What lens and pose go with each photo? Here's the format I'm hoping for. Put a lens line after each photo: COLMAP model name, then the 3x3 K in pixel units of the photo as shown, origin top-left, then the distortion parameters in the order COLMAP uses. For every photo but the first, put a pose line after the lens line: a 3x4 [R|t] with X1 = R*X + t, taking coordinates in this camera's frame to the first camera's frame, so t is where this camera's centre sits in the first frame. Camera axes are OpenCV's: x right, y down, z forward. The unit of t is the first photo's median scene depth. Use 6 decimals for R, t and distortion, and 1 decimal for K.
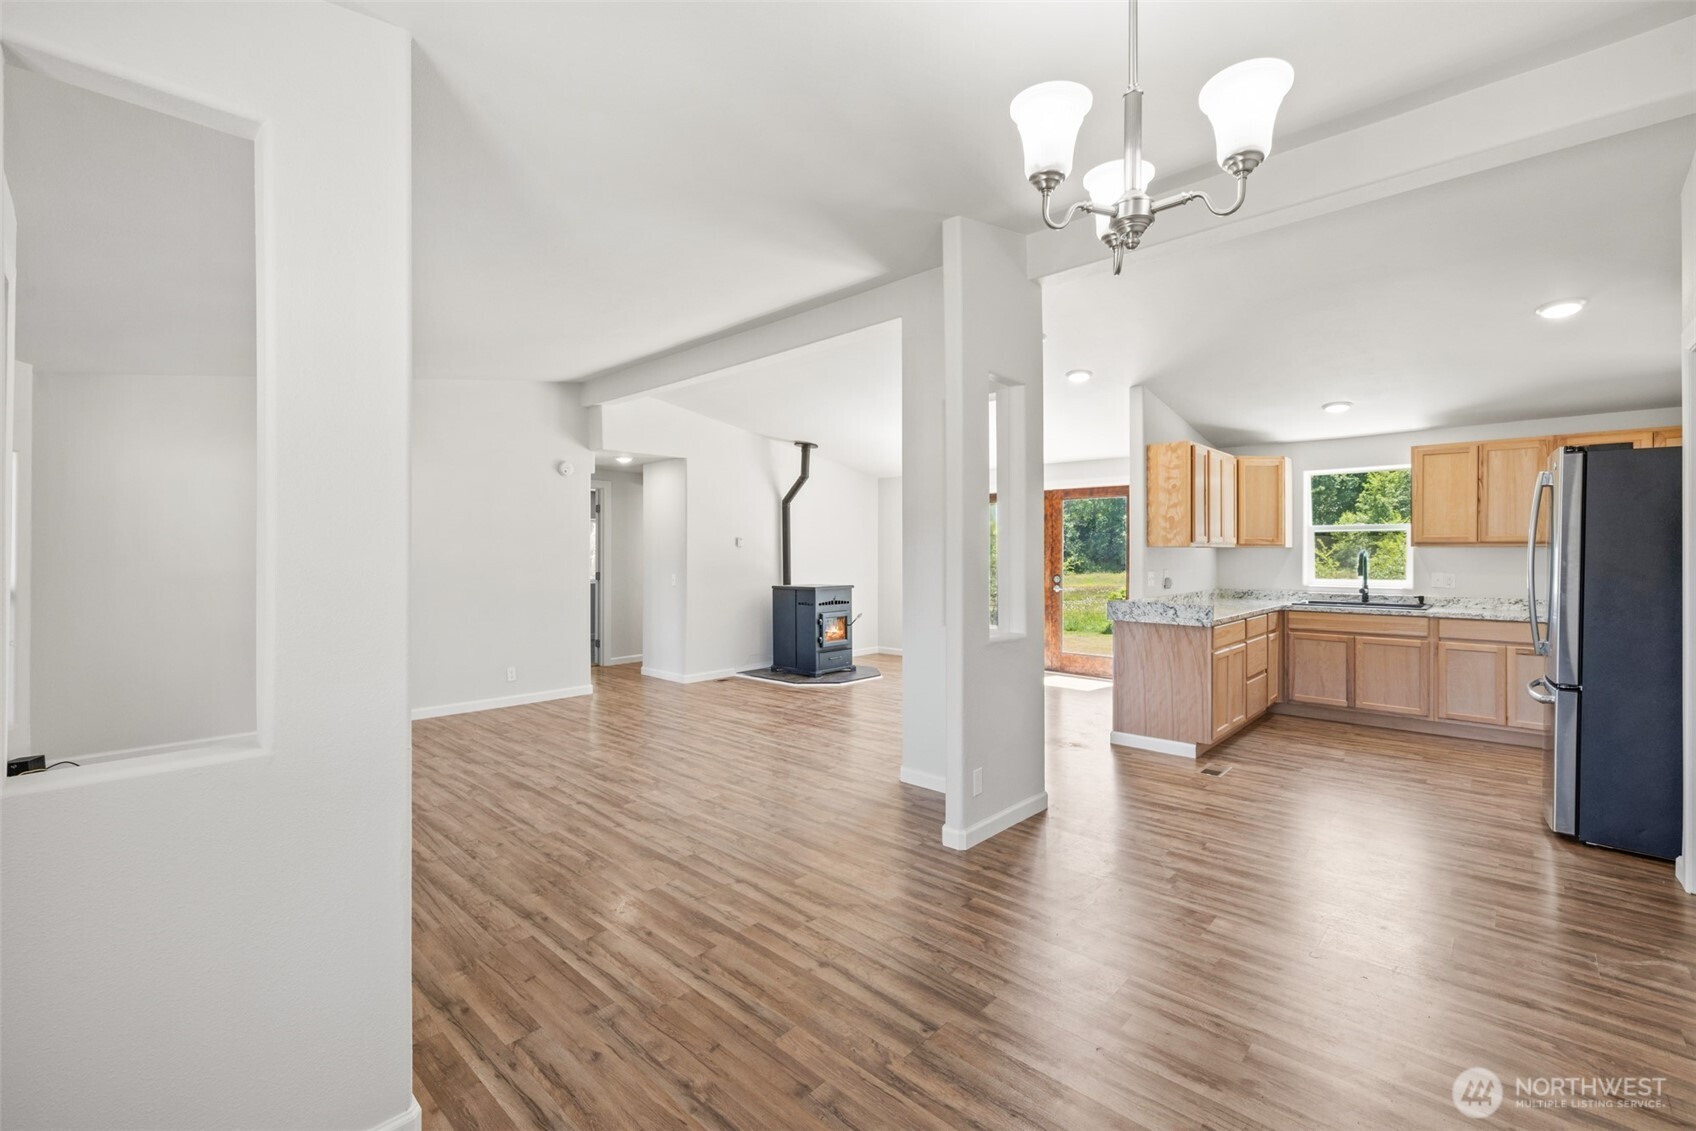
lens RADIAL K [[725.4, 0, 833.3], [0, 725.4, 554.5], [0, 0, 1]] dist [0.003211, 0.000350]
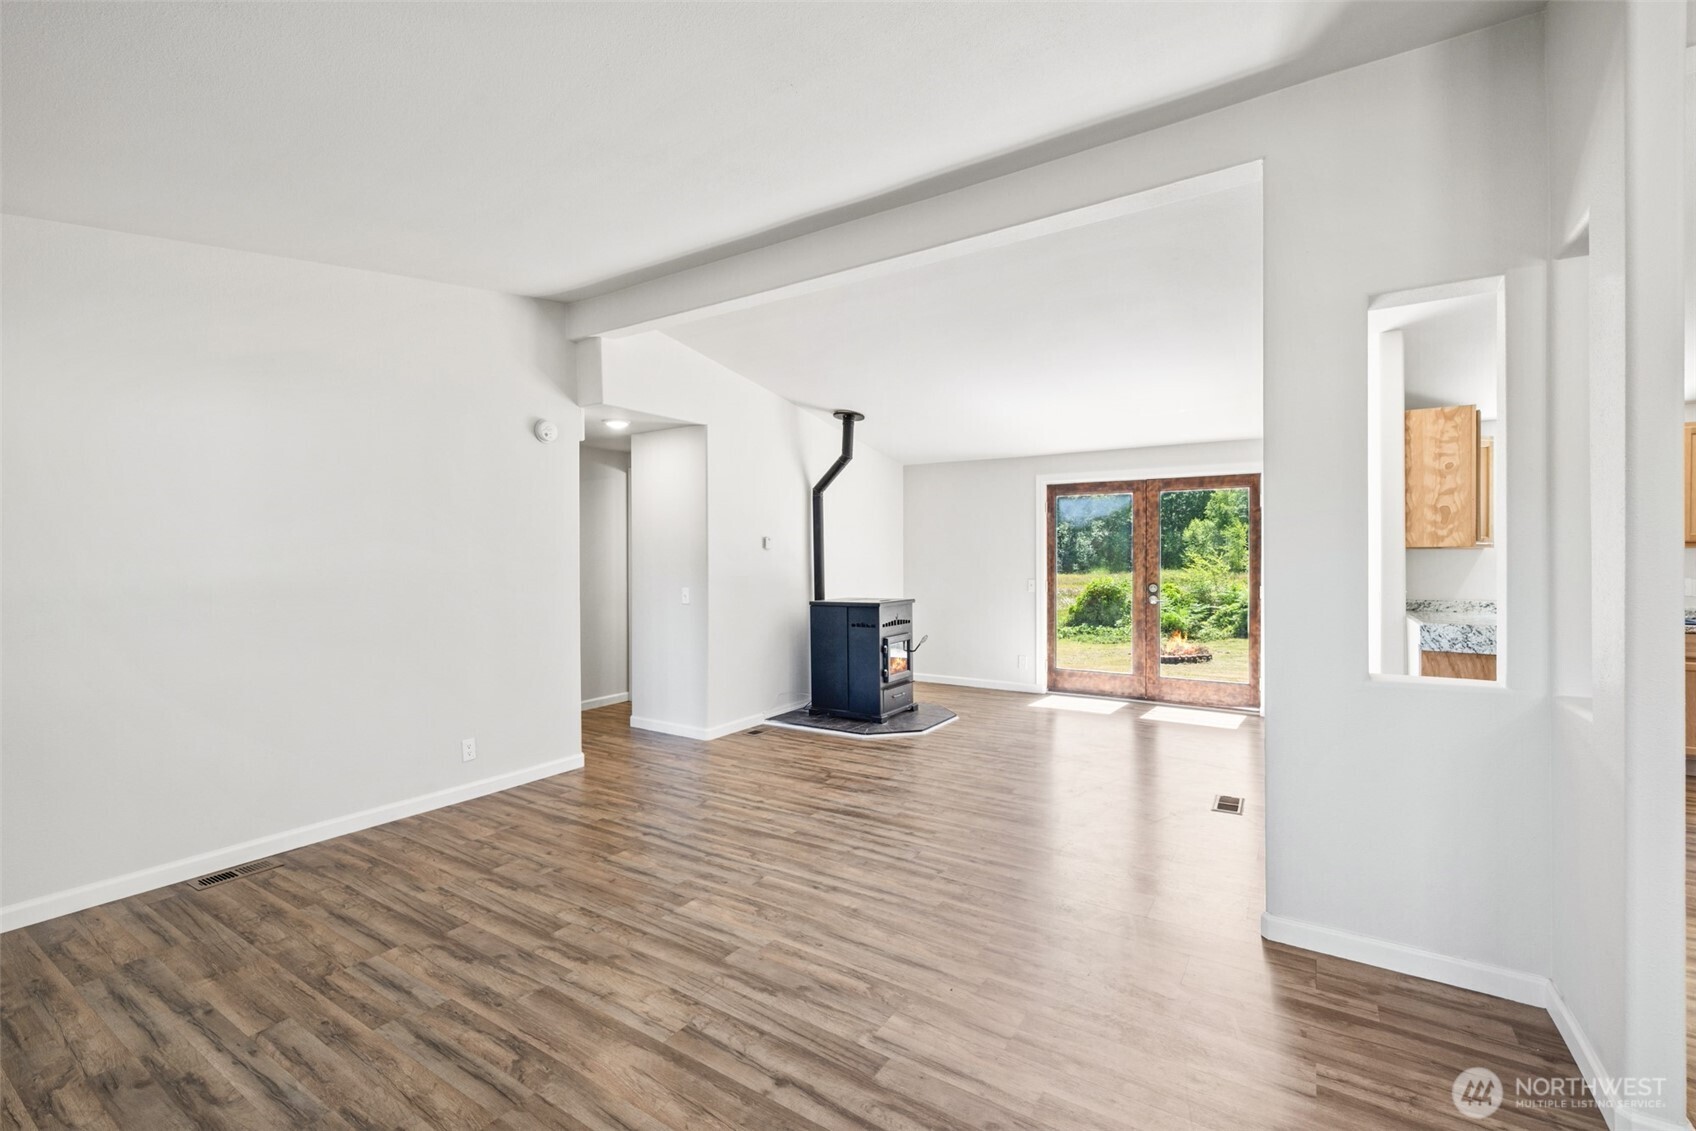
lens RADIAL K [[725.4, 0, 834.3], [0, 725.4, 569.6], [0, 0, 1]] dist [0.003211, 0.000350]
pose [[0.984014, -0.006690, 0.177965, -0.290744], [0.004237, 0.999891, 0.014160, -0.000777], [-0.178041, -0.013179, 0.983935, 0.386226]]
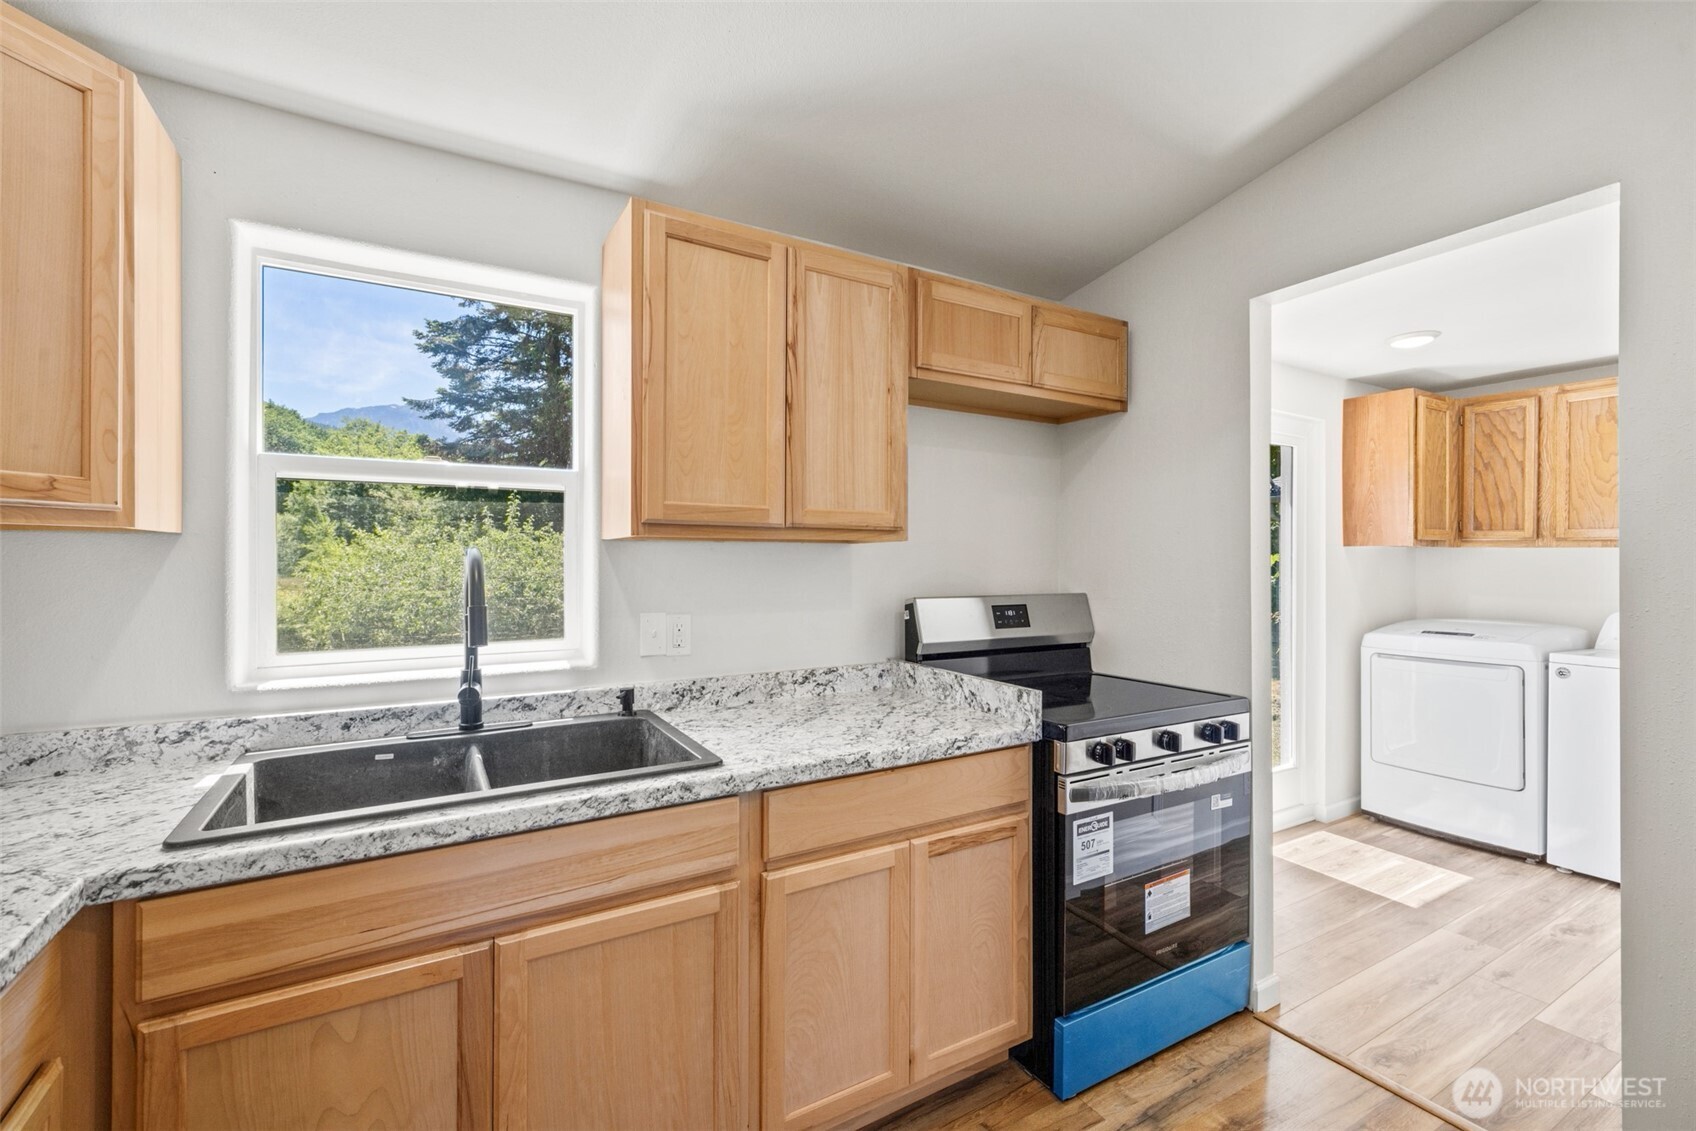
lens RADIAL K [[725.4, 0, 838.6], [0, 725.4, 558.2], [0, 0, 1]] dist [0.003211, 0.000350]
pose [[0.288028, -0.000181, 0.957622, 0.570130], [0.000031, 1.000000, 0.000179, -0.001879], [-0.957622, -0.000022, 0.288028, 0.887171]]
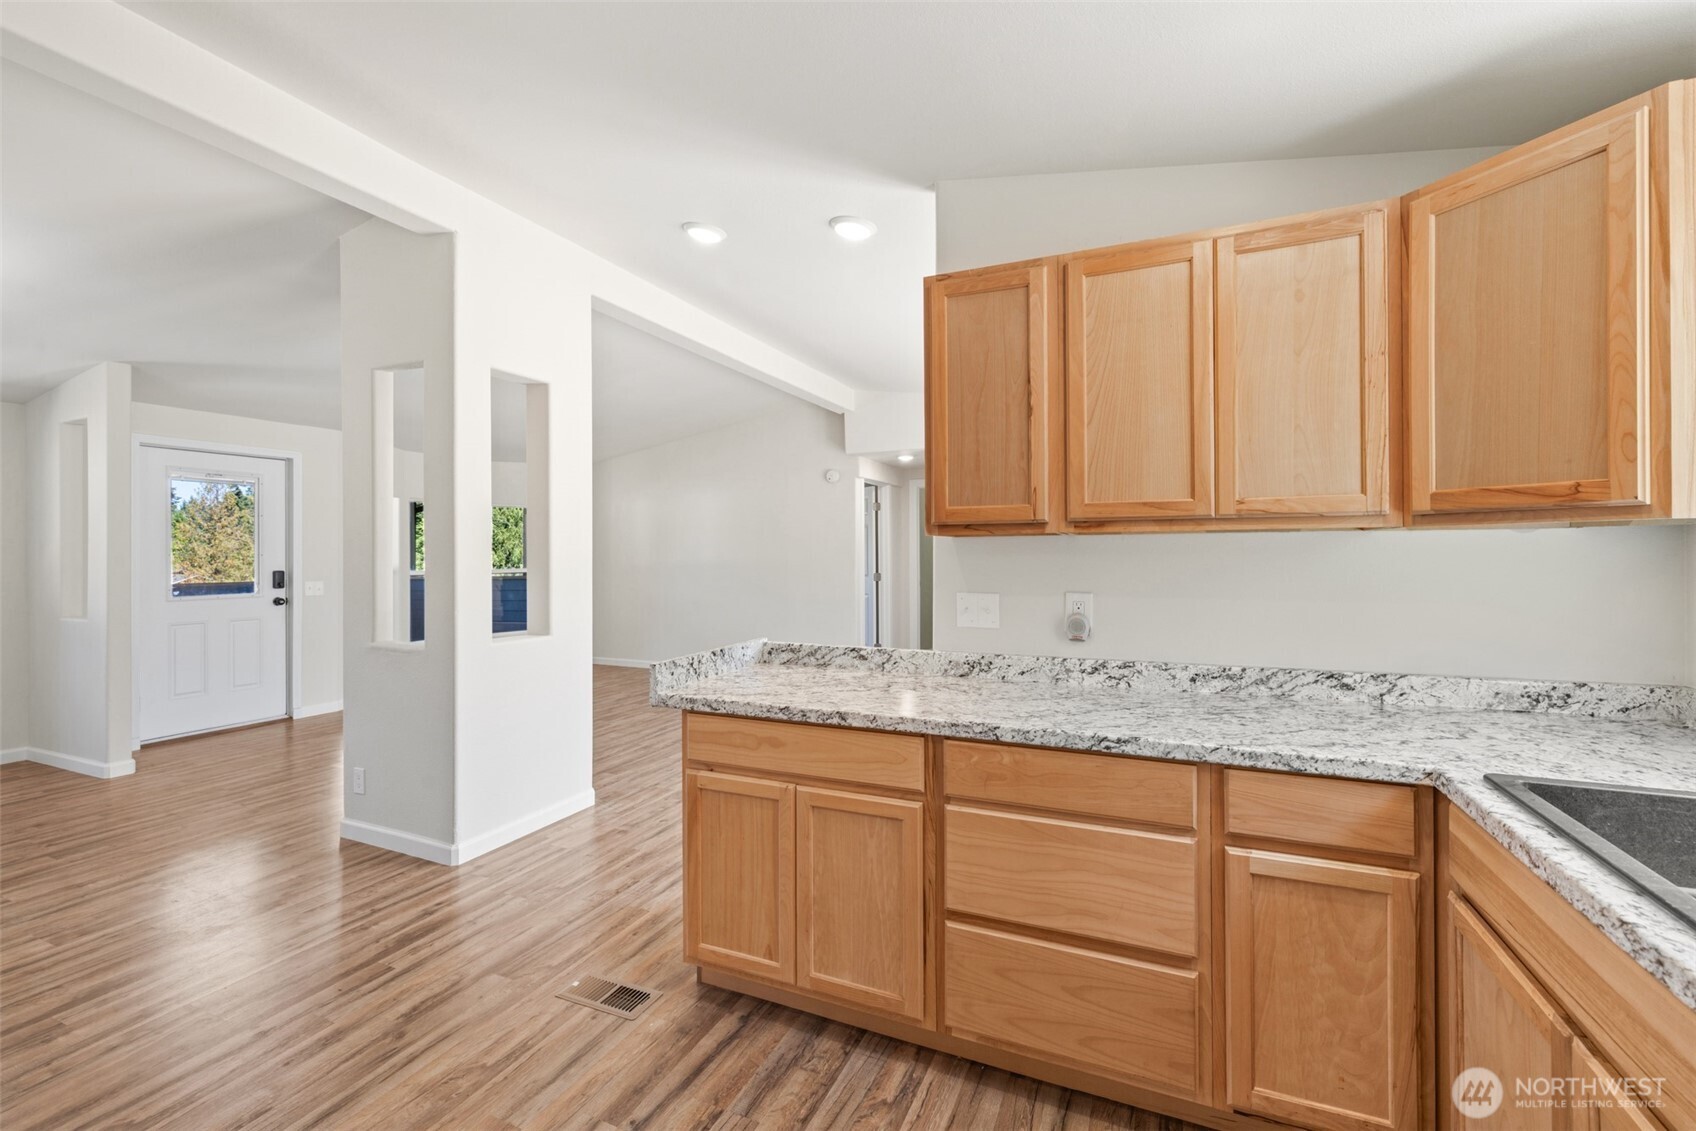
lens RADIAL K [[725.4, 0, 834.4], [0, 725.4, 554.7], [0, 0, 1]] dist [0.003211, 0.000350]
pose [[0.321033, -0.000046, -0.947068, 0.870713], [0.004421, 0.999989, 0.001451, -0.000952], [0.947058, -0.004653, 0.321030, 0.826664]]
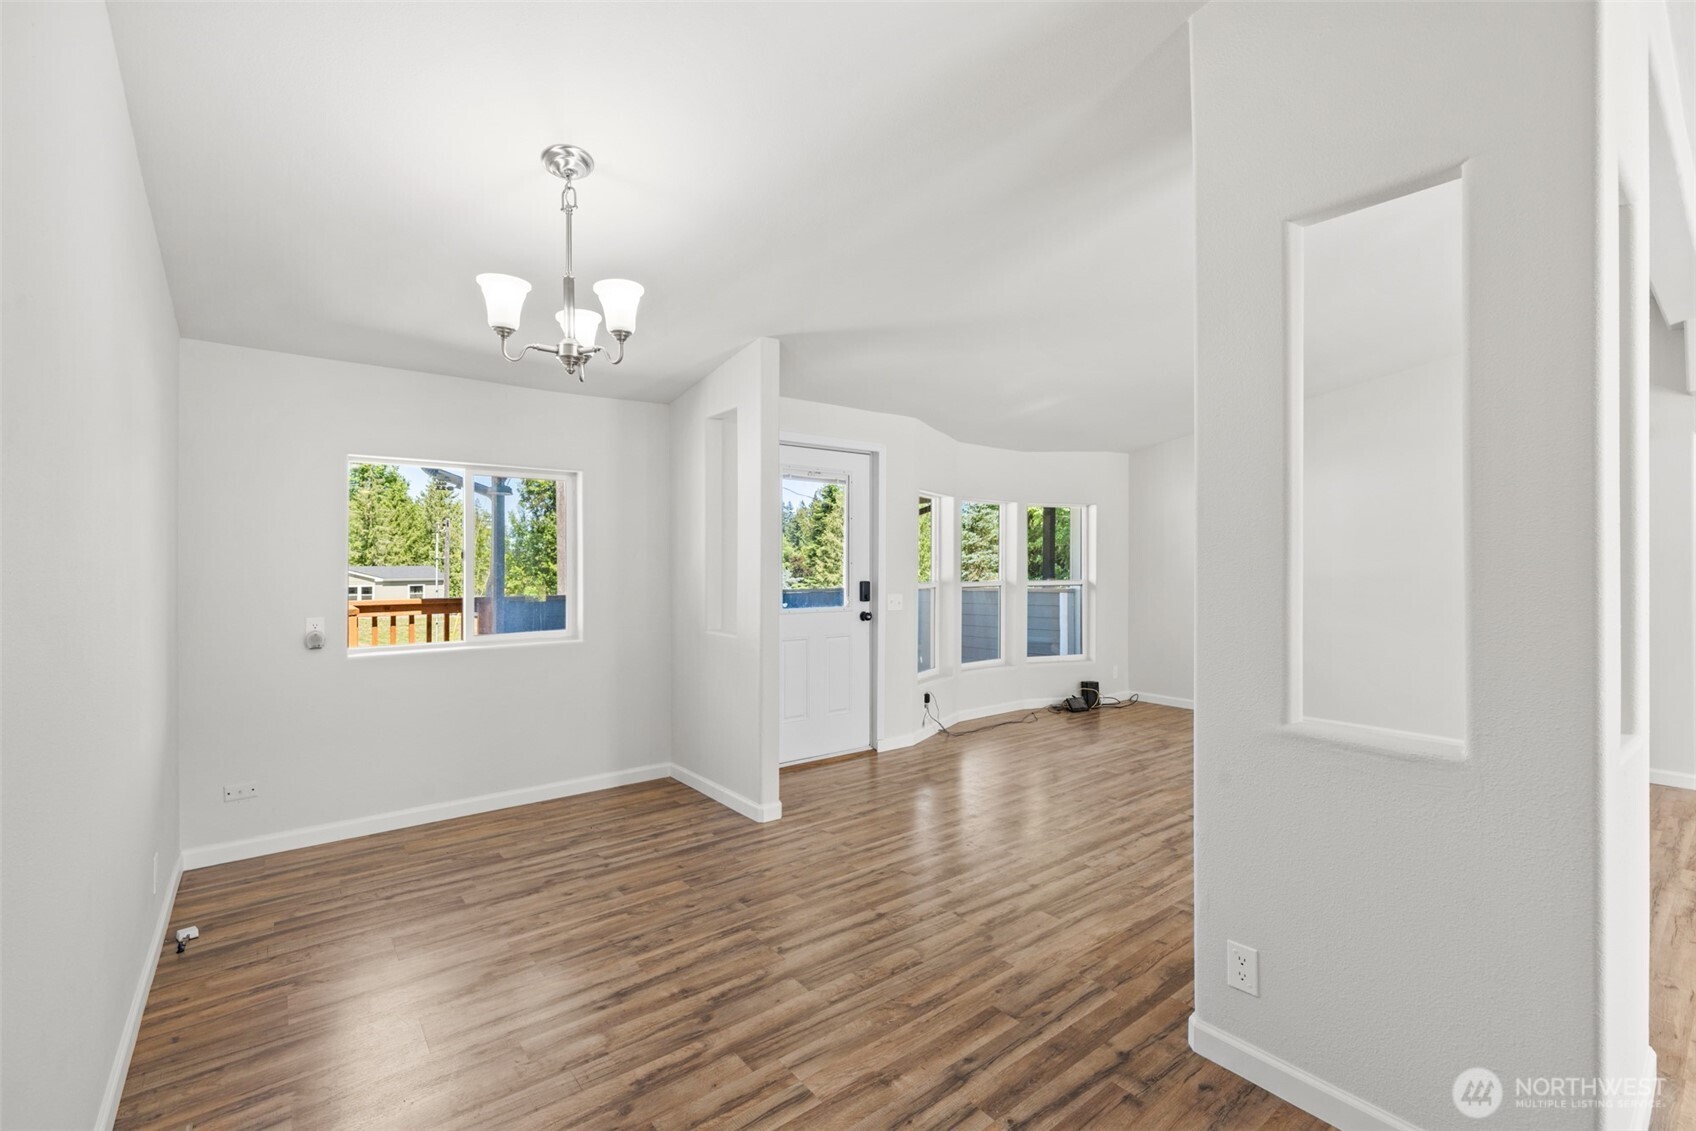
lens RADIAL K [[725.4, 0, 839.9], [0, 725.4, 567.7], [0, 0, 1]] dist [0.003211, 0.000350]
pose [[-0.148499, 0.004806, -0.988901, 0.511706], [0.000653, 0.999988, 0.004761, -0.001326], [0.988912, 0.000061, -0.148501, 0.491444]]
